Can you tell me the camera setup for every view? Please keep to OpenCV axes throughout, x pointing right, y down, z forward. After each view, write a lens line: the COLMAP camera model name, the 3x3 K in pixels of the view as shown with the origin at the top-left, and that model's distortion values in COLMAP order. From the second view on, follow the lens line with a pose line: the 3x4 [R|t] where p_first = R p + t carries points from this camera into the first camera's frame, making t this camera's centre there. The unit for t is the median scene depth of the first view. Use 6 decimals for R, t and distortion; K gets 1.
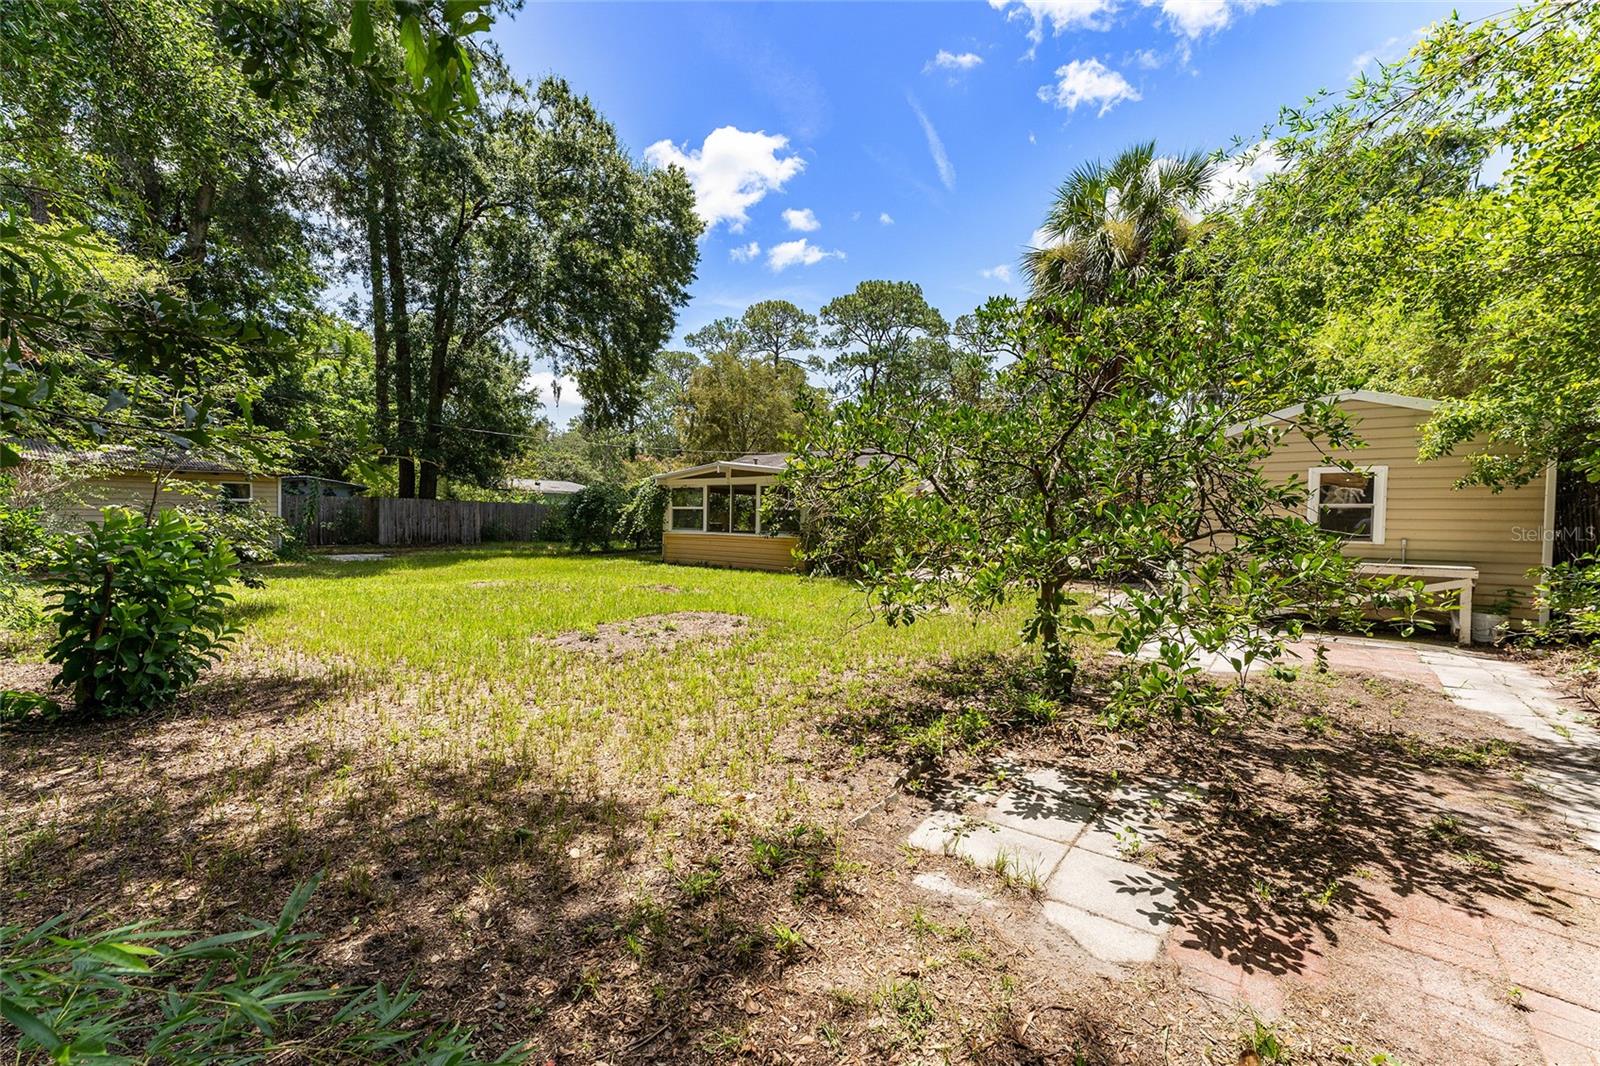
lens RADIAL K [[639.7, 0, 800.0], [0, 639.7, 533.0], [0, 0, 1]] dist [0.000191, -0.000018]
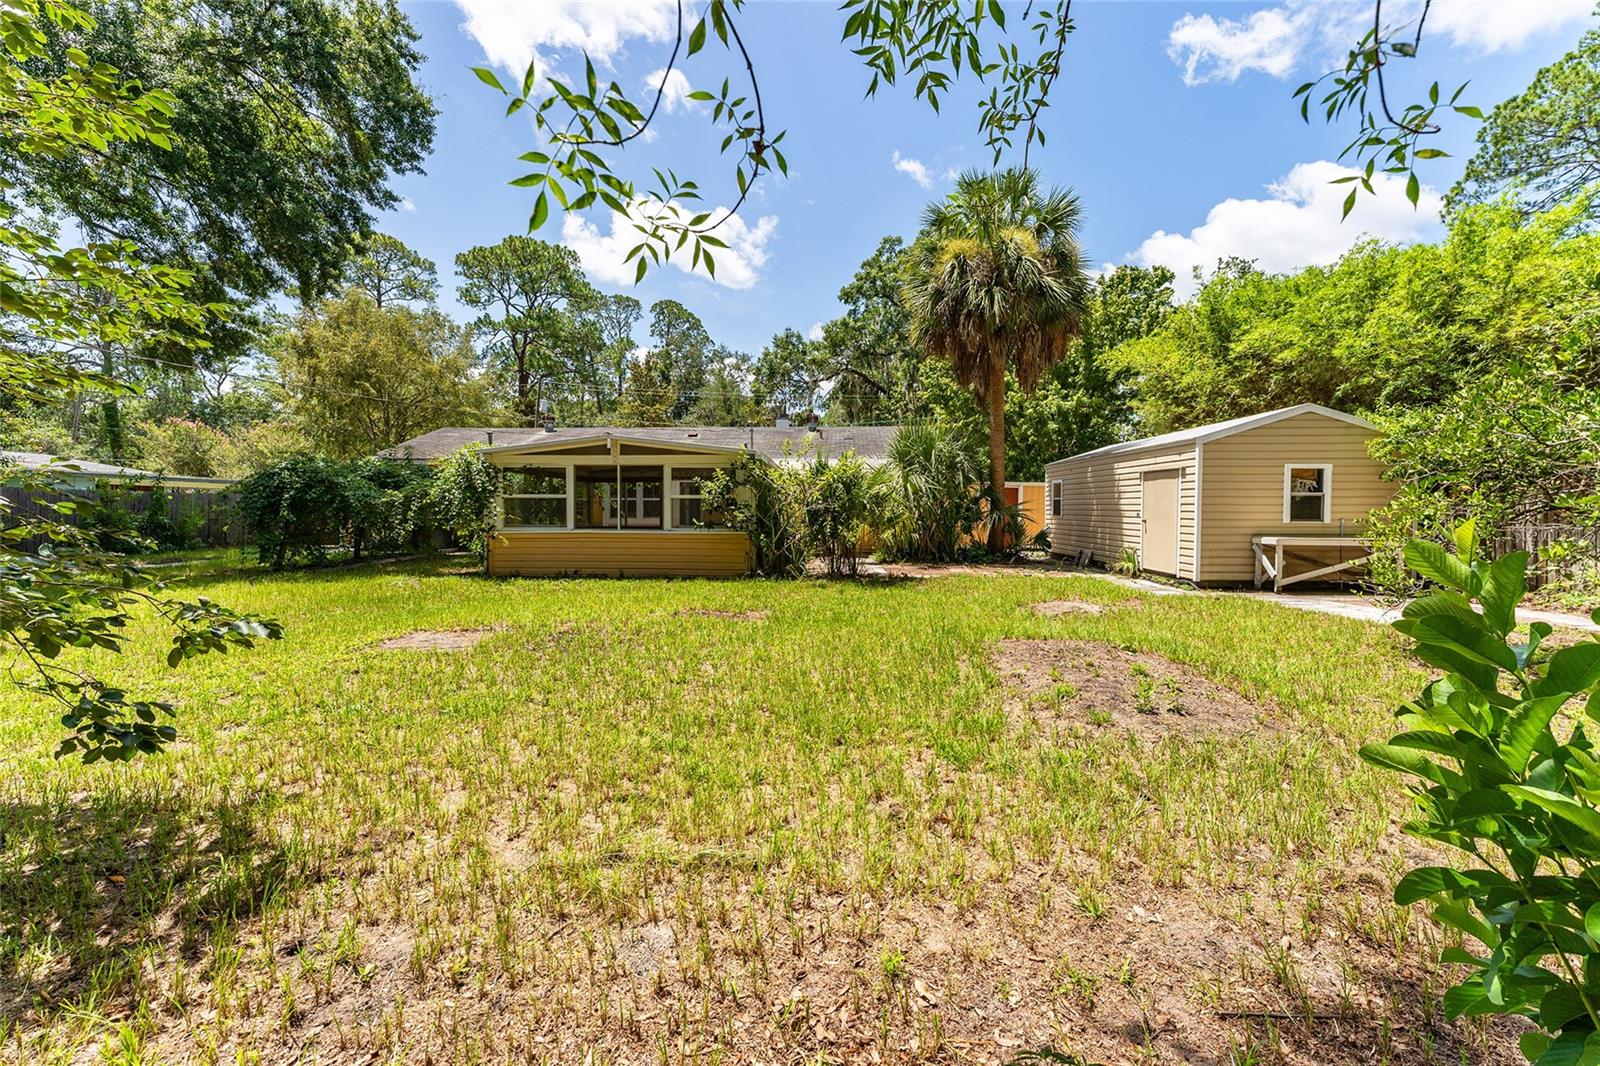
lens RADIAL K [[639.7, 0, 800.0], [0, 639.7, 533.0], [0, 0, 1]] dist [0.000191, -0.000018]
pose [[0.821314, -0.032816, 0.569532, -0.333536], [0.022162, 0.999426, 0.025627, -0.009464], [-0.570046, -0.008426, 0.821569, 0.244845]]
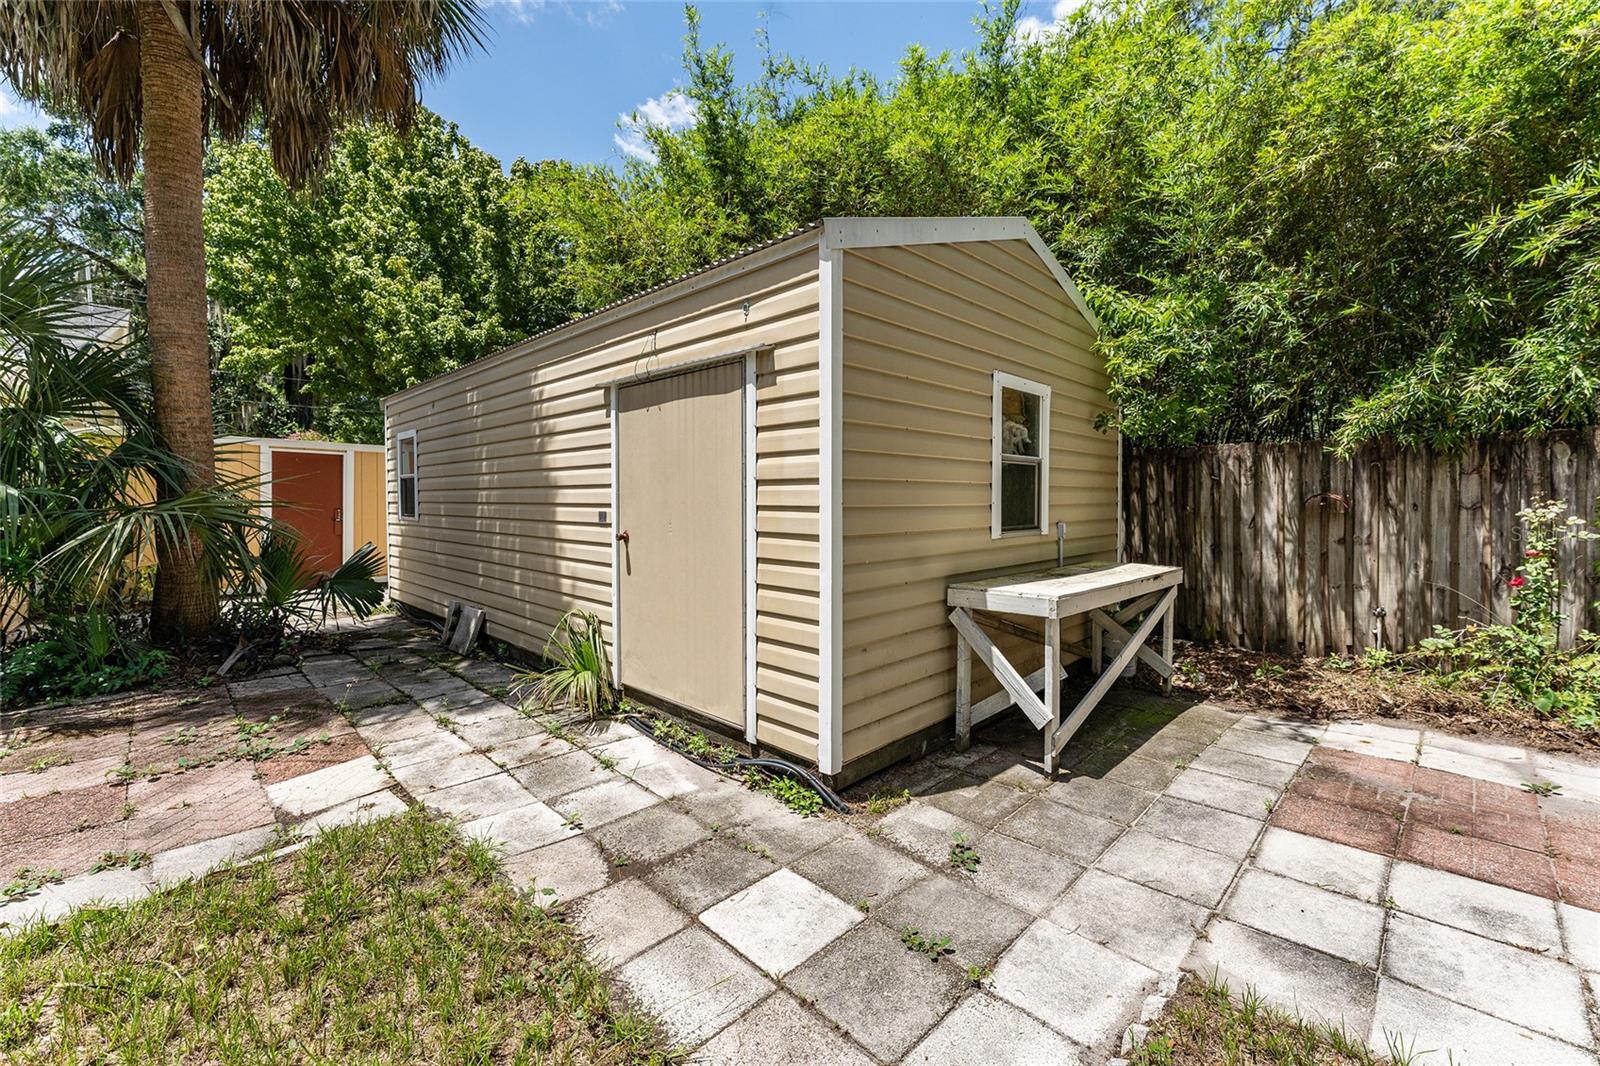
lens RADIAL K [[645.1, 0, 841.1], [0, 645.1, 492.5], [0, 0, 1]] dist [-0.000251, -0.000088]
pose [[0.091497, -0.010369, 0.995751, 0.156421], [0.032946, 0.999430, 0.007380, -0.011154], [-0.995260, 0.032130, 0.091786, 0.507417]]
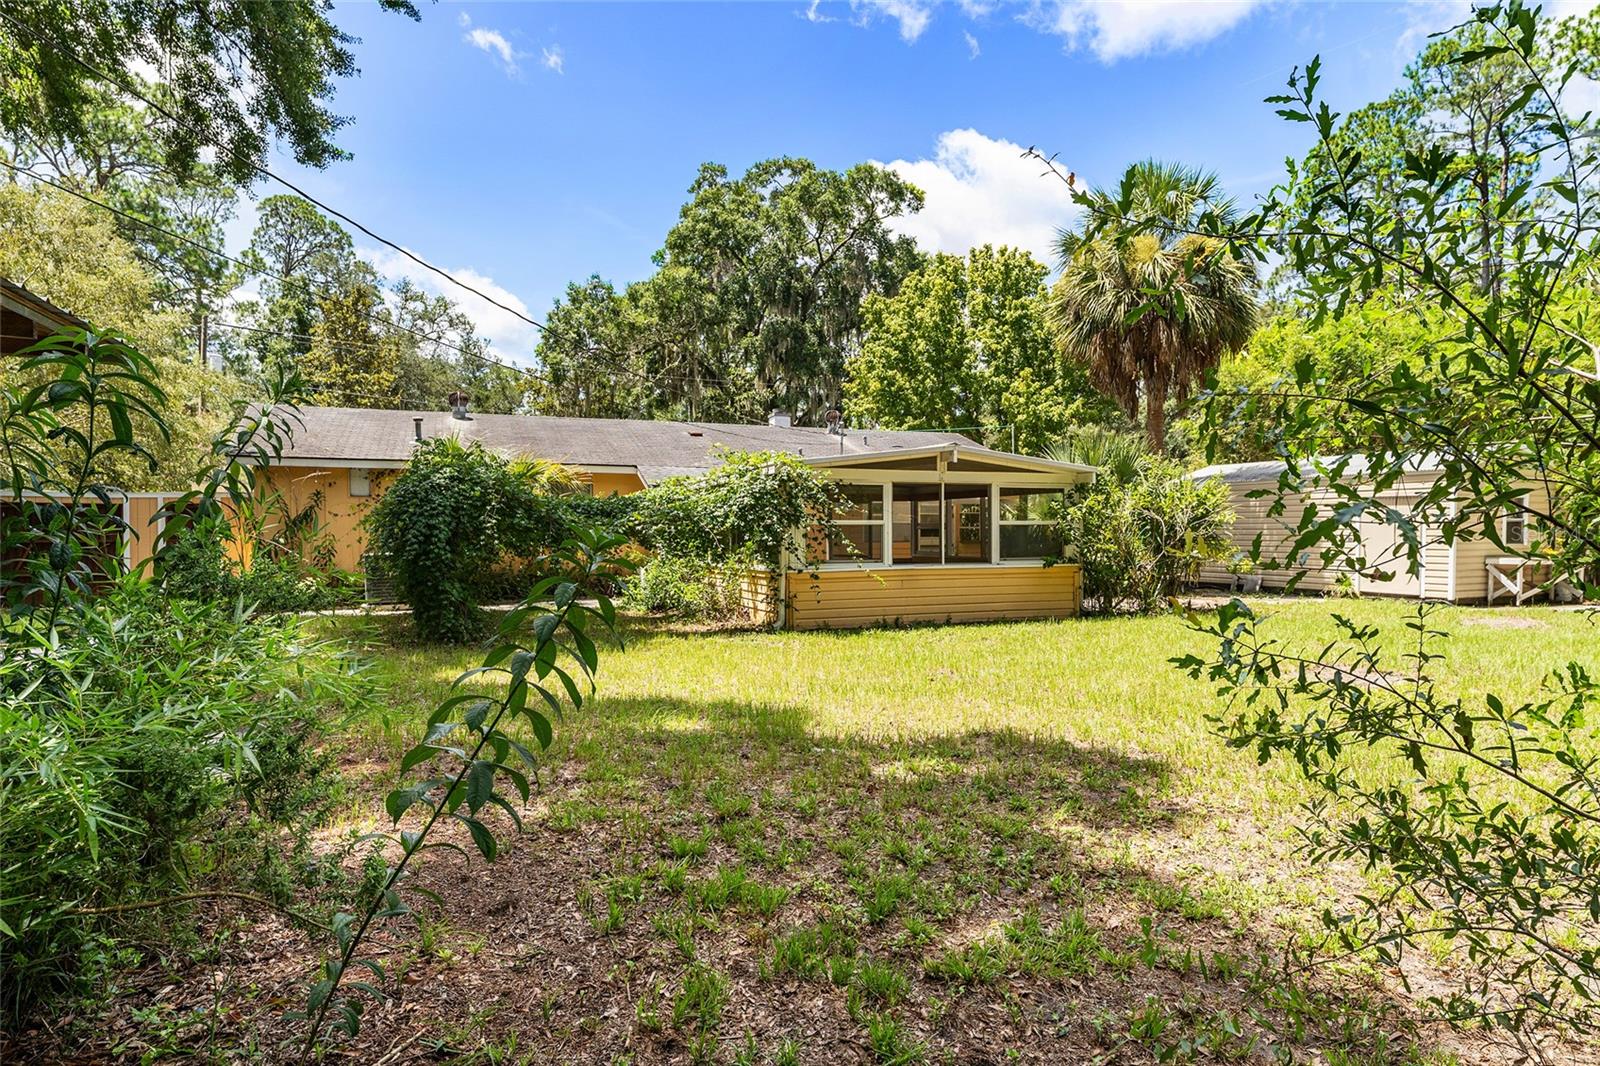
lens RADIAL K [[957.9, 0, 800.0], [0, 957.9, 533.0], [0, 0, 1]] dist [0.002626, 0.001051]
pose [[0.480305, -0.009079, 0.877055, -0.871645], [0.035221, 0.999340, -0.008943, -0.023708], [-0.876394, 0.035186, 0.480307, 0.639362]]
